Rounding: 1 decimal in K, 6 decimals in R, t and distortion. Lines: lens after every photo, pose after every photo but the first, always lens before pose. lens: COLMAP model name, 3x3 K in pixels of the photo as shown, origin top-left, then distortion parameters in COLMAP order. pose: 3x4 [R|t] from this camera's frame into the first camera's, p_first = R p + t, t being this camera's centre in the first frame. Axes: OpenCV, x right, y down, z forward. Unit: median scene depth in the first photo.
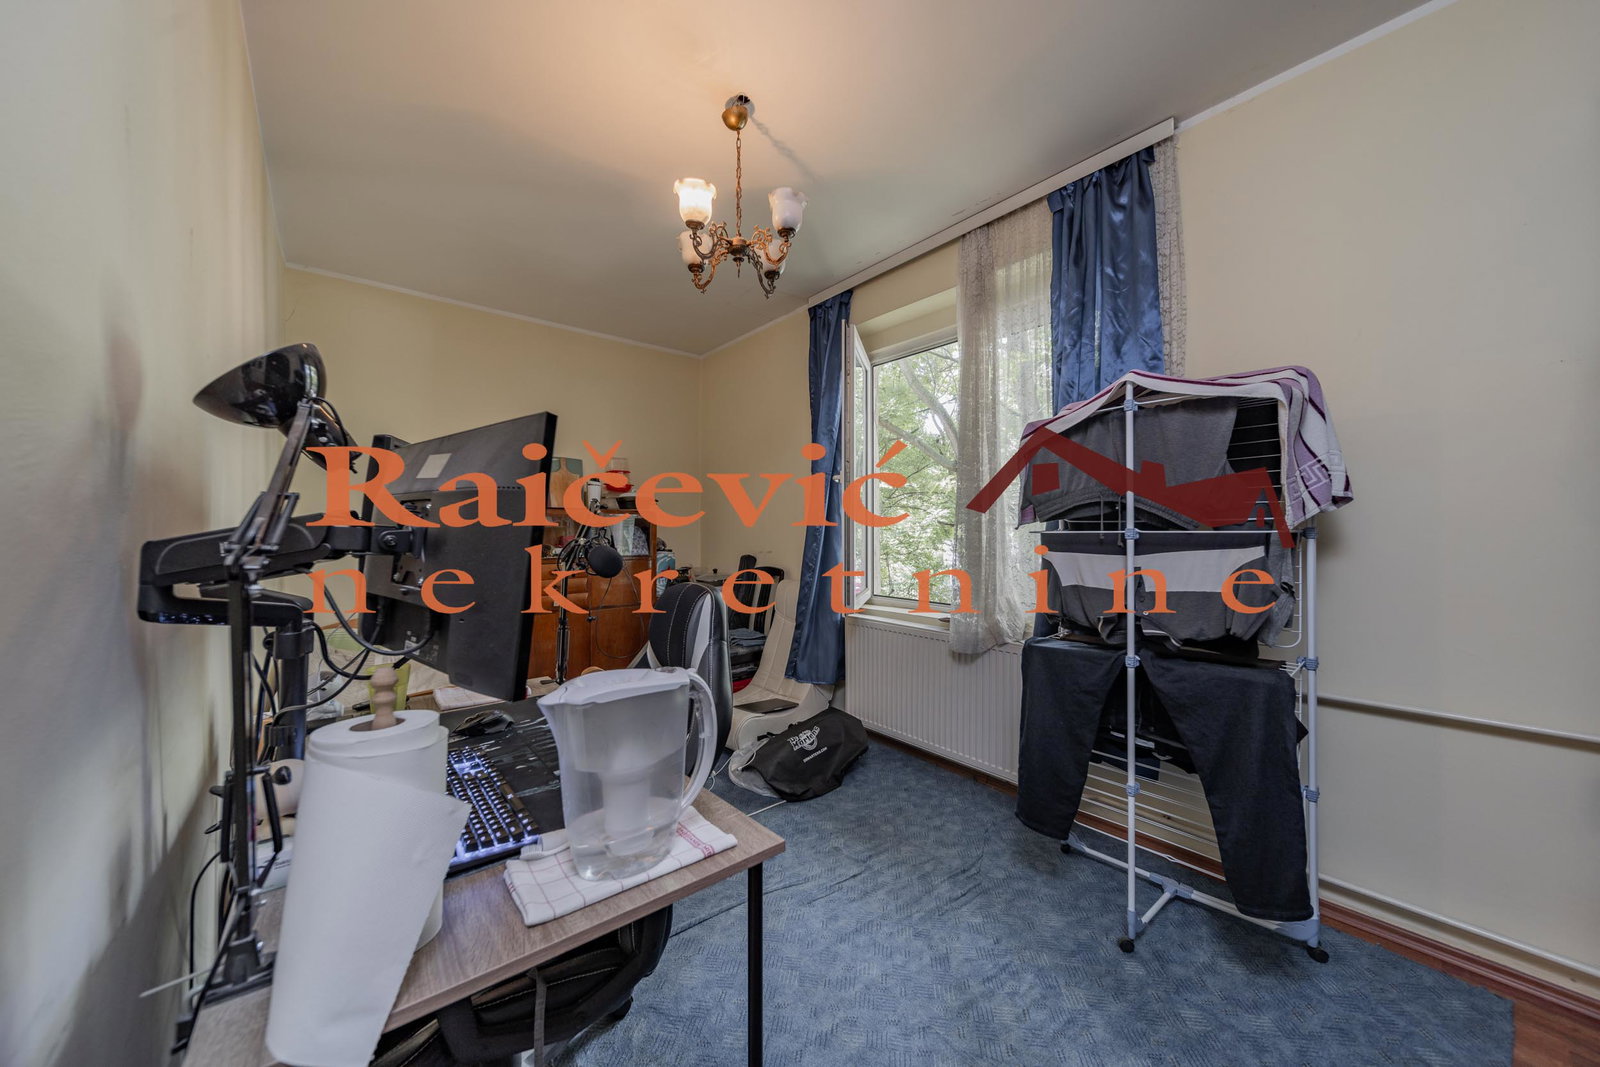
lens RADIAL K [[557.0, 0, 801.3], [0, 557.0, 534.3], [0, 0, 1]] dist [-0.000936, -0.000113]
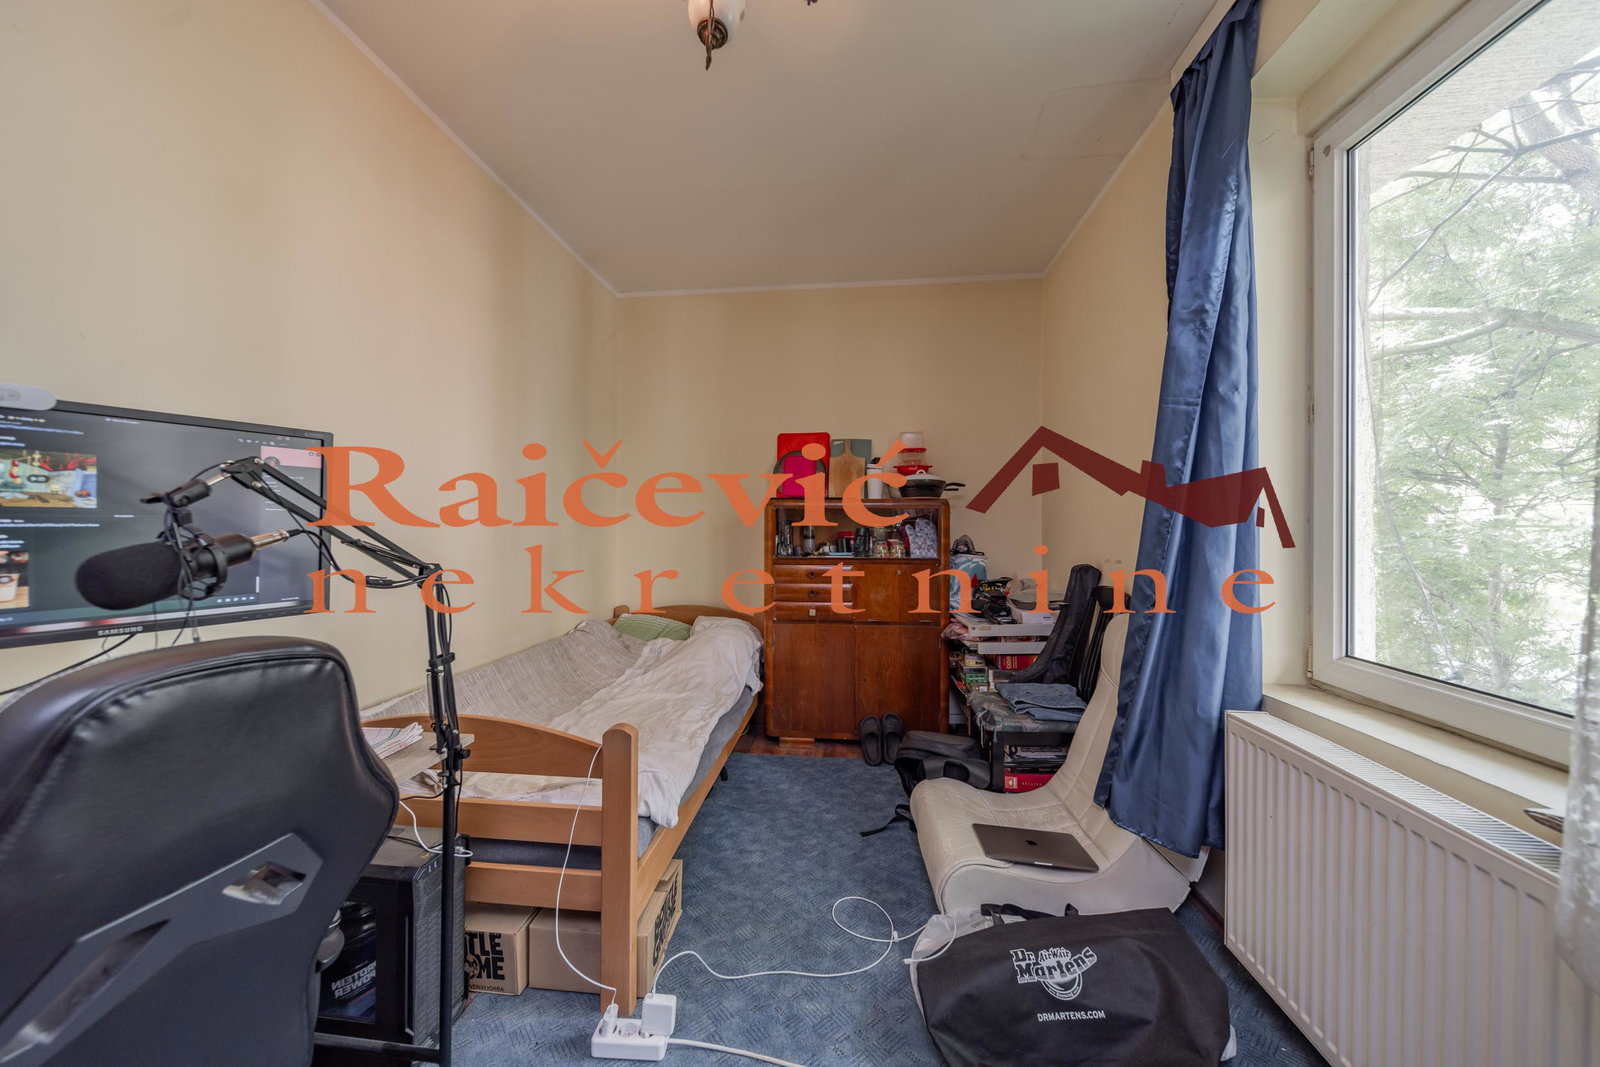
lens RADIAL K [[557.0, 0, 793.9], [0, 557.0, 531.5], [0, 0, 1]] dist [-0.000936, -0.000113]
pose [[0.678078, 0.002015, -0.734987, 0.188201], [-0.003230, 0.999995, -0.000238, 0.002697], [0.734983, 0.002535, 0.678081, 0.487656]]
